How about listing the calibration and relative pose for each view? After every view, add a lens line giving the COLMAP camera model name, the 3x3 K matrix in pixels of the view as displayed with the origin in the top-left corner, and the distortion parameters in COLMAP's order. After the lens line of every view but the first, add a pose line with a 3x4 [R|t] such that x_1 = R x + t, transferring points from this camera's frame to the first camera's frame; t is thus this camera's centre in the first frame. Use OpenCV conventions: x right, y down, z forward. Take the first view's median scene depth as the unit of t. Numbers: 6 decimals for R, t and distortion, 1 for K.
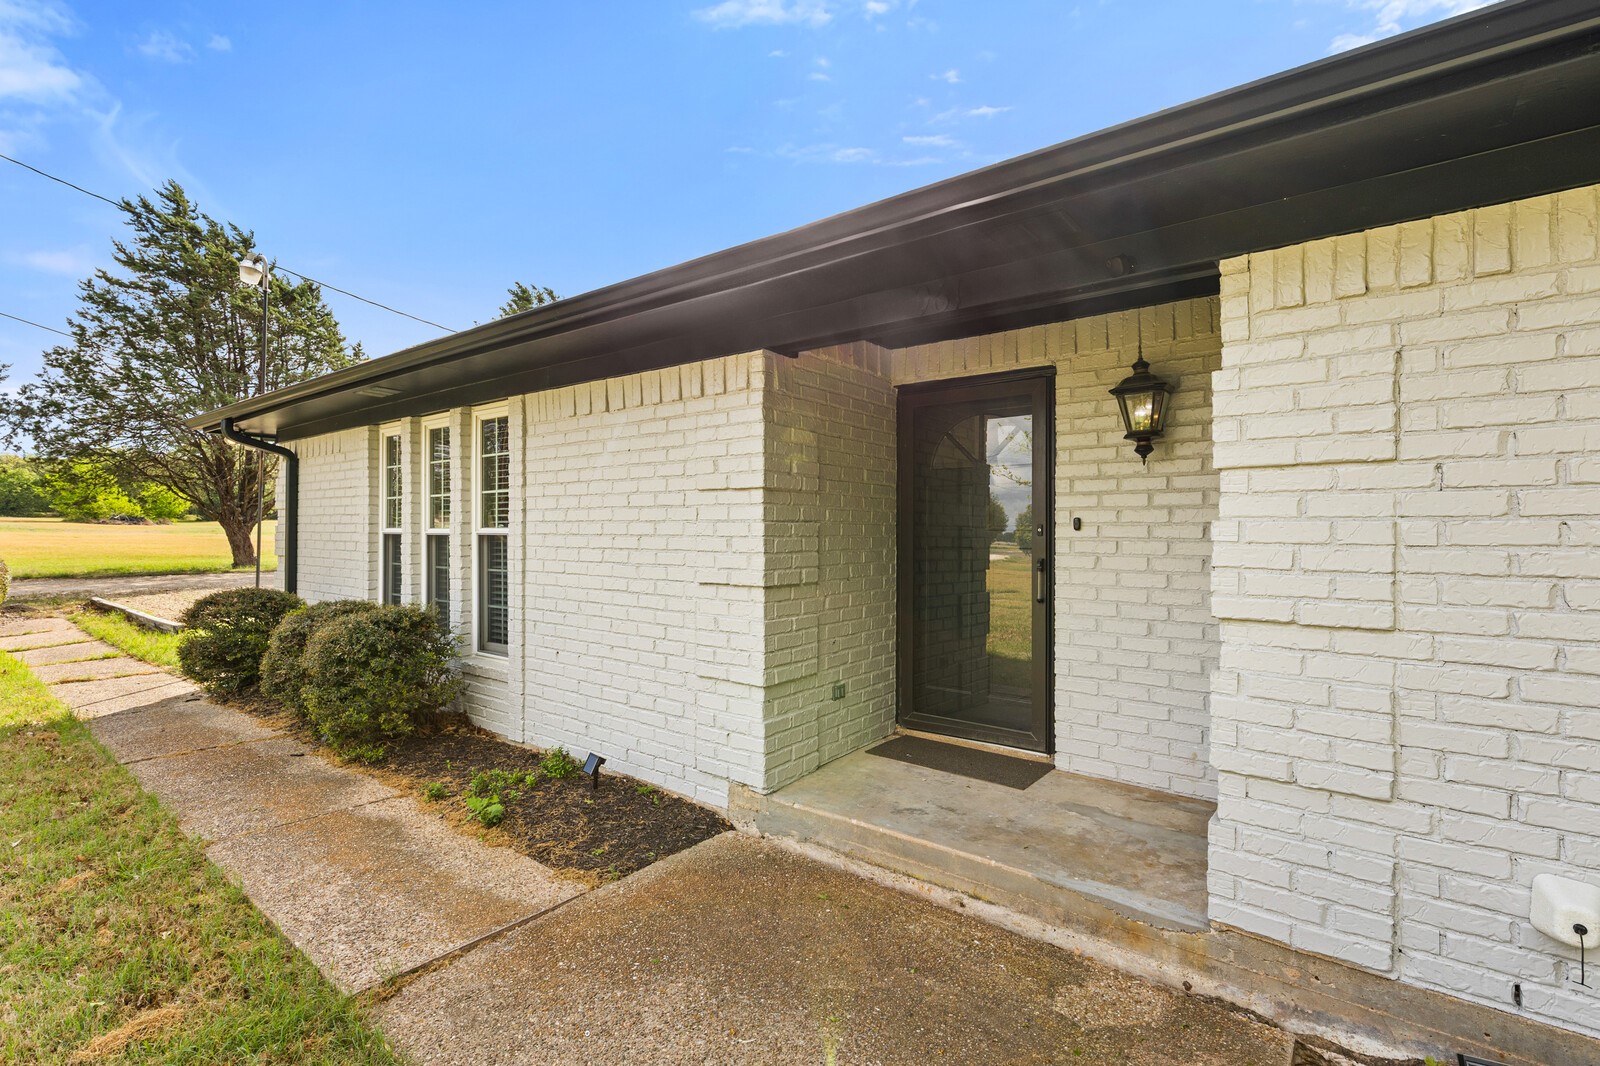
lens RADIAL K [[724.7, 0, 799.6], [0, 724.7, 526.8], [0, 0, 1]] dist [0.006911, 0.000437]
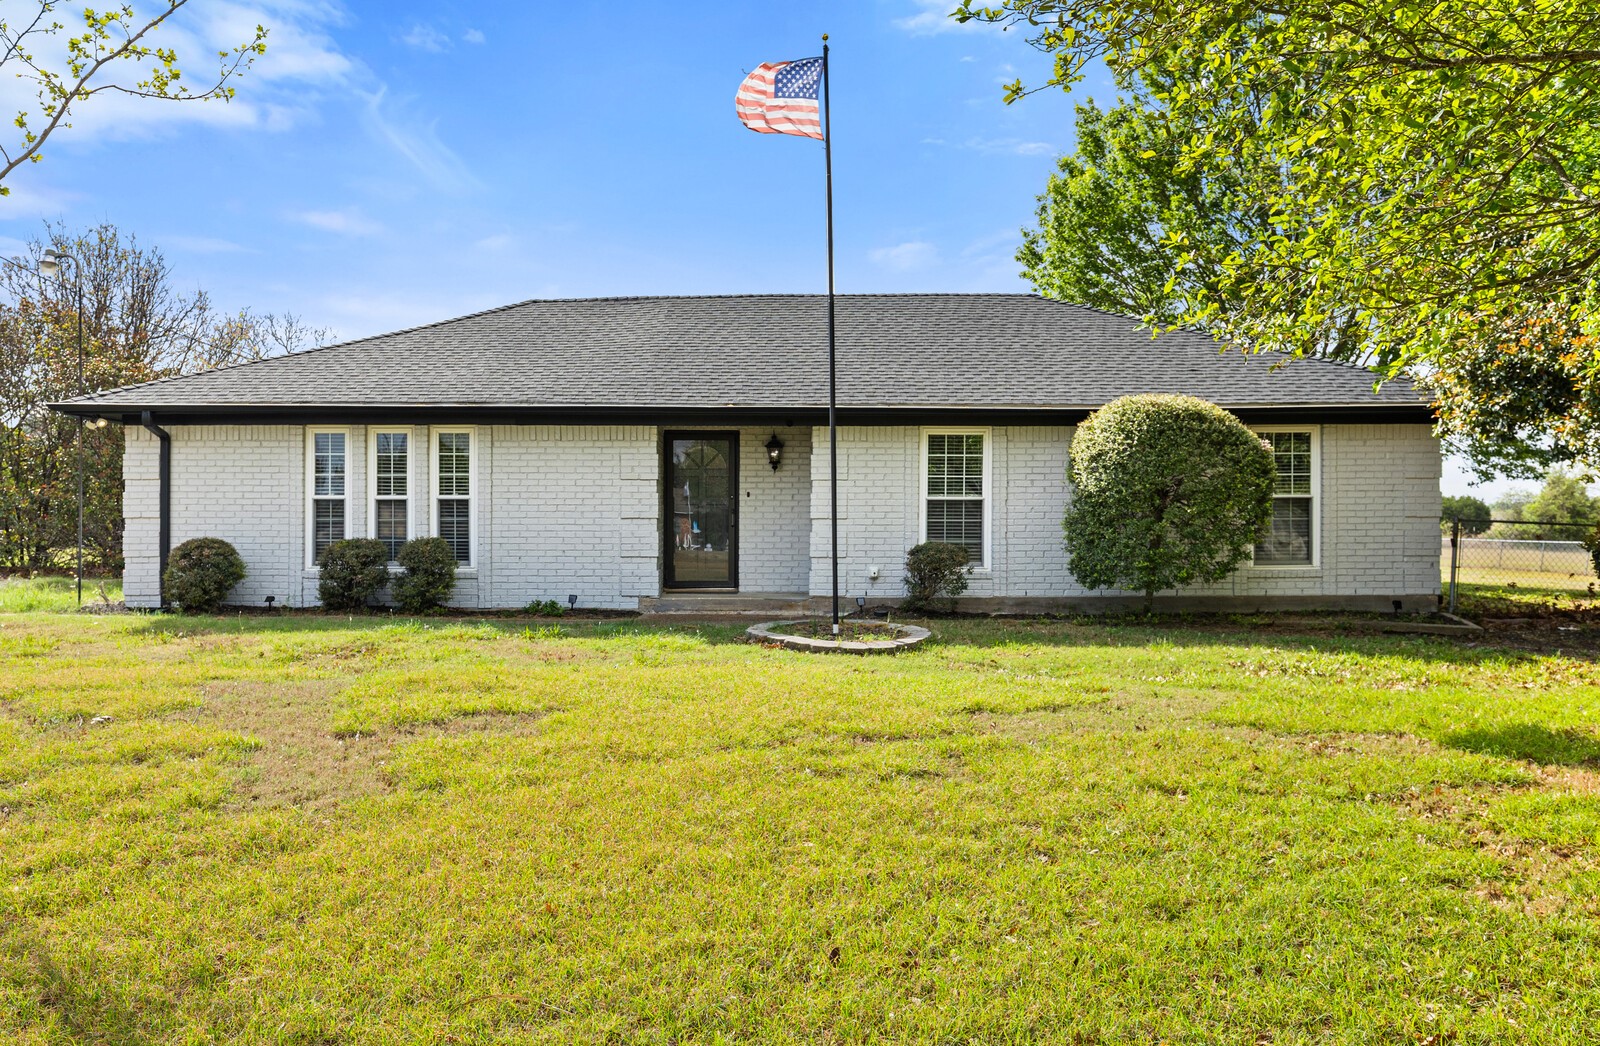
lens RADIAL K [[1519.3, 0, 800.0], [0, 1519.3, 523.0], [0, 0, 1]] dist [-0.001176, -0.000571]
pose [[0.780020, -0.006286, 0.625723, -2.918475], [-0.000976, 0.999936, 0.011263, 0.037622], [-0.625754, -0.009396, 0.779964, -3.395293]]
